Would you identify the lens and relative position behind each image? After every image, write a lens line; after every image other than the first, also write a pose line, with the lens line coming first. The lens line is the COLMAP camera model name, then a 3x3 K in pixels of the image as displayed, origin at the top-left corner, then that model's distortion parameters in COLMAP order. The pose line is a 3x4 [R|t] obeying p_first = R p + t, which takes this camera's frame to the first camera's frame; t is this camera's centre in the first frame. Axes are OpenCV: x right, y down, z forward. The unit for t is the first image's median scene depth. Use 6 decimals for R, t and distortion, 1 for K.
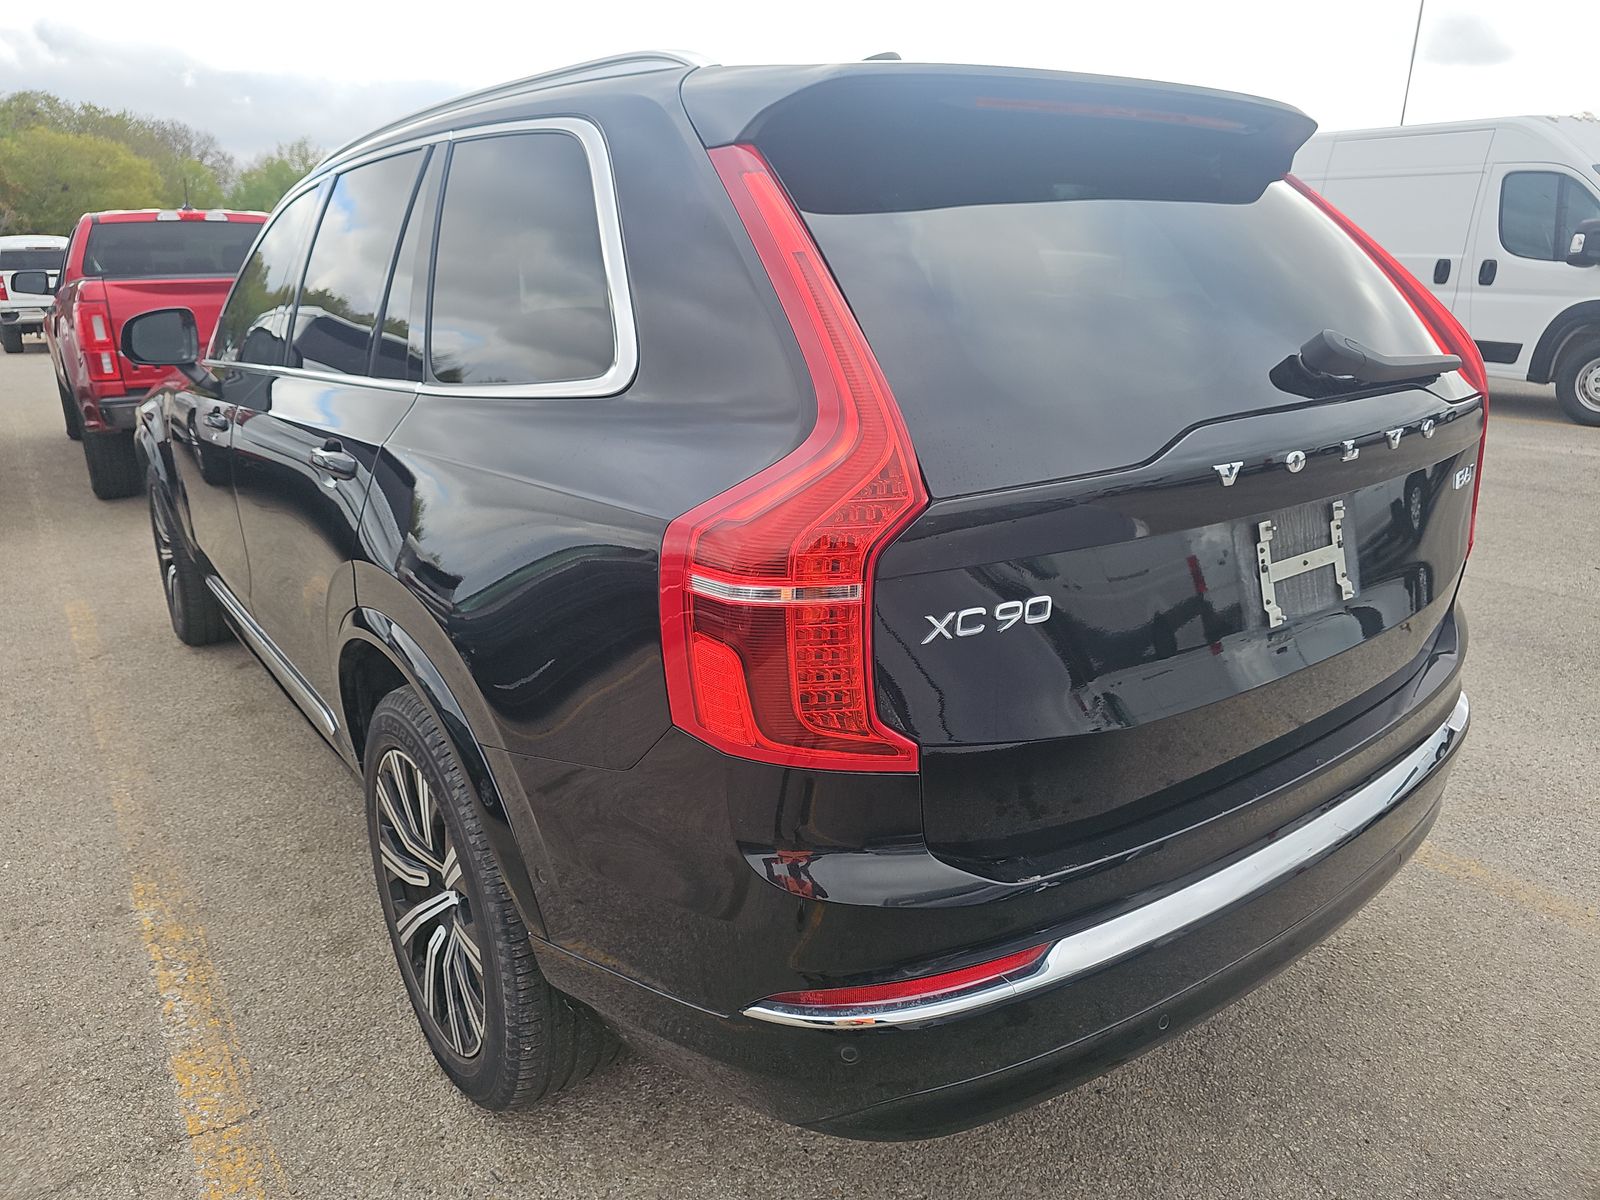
lens RADIAL K [[1109.5, 0, 795.9], [0, 1109.5, 595.6], [0, 0, 1]] dist [0.059922, -0.055747]
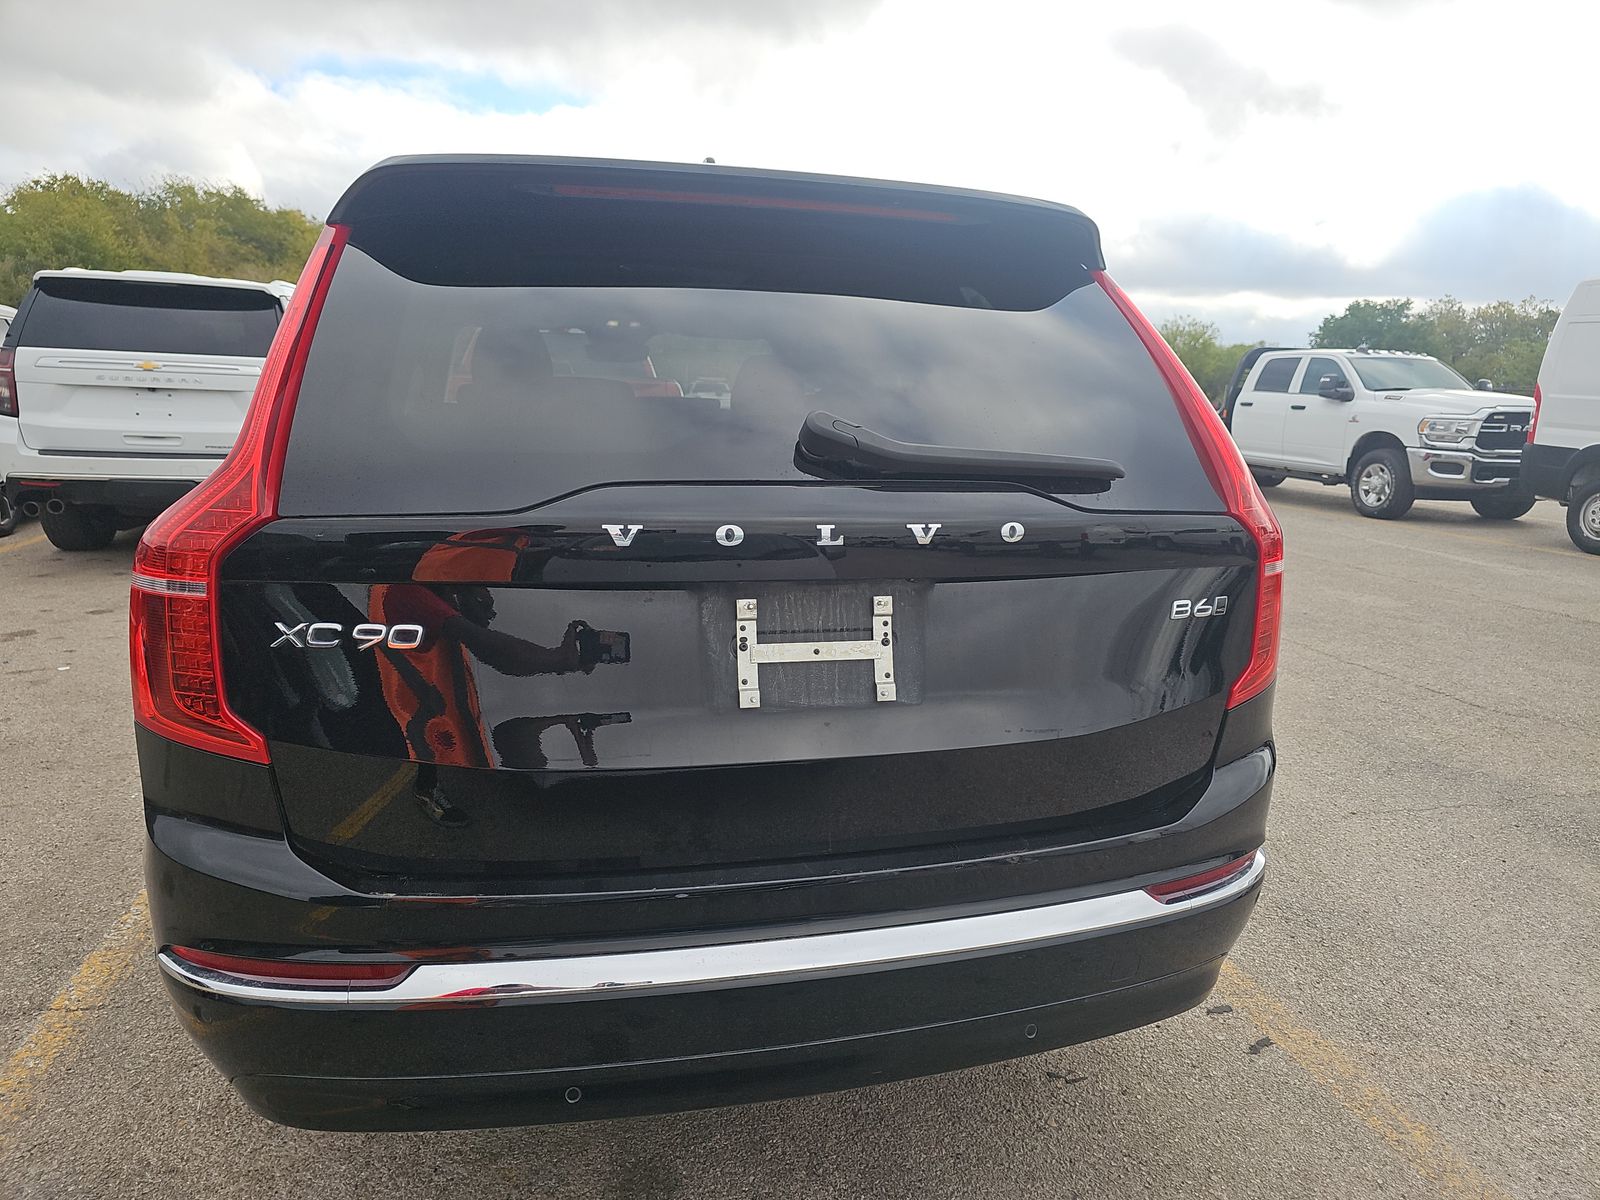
lens RADIAL K [[1068.7, 0, 793.2], [0, 1068.7, 614.5], [0, 0, 1]] dist [0.056508, -0.064375]
pose [[0.925331, 0.122488, -0.358830, 0.883818], [-0.153416, 0.986404, -0.058908, -0.004294], [0.346736, 0.109559, 0.931542, 0.160475]]
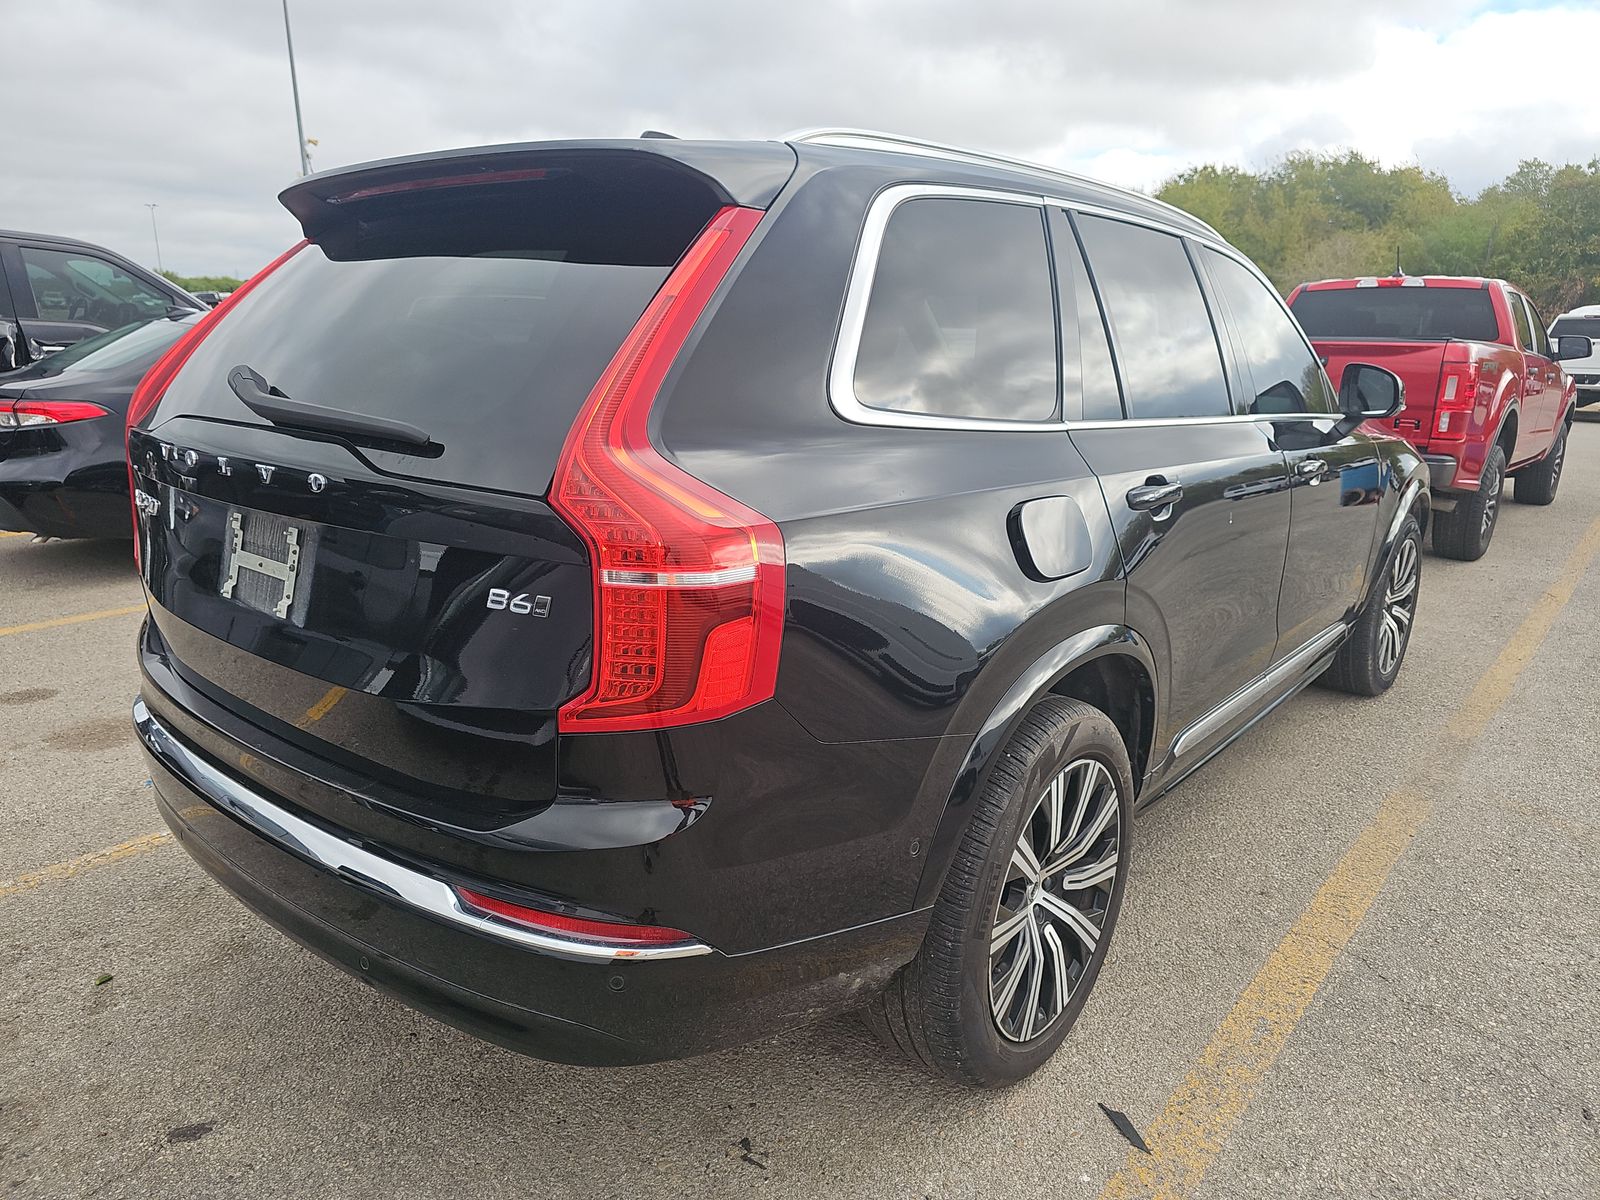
lens RADIAL K [[1068.7, 0, 793.2], [0, 1068.7, 614.5], [0, 0, 1]] dist [0.056508, -0.064375]
pose [[0.207280, 0.267068, -0.941122, 1.900430], [-0.296720, 0.933860, 0.199656, -0.427827], [0.932198, 0.237865, 0.272815, 1.420558]]
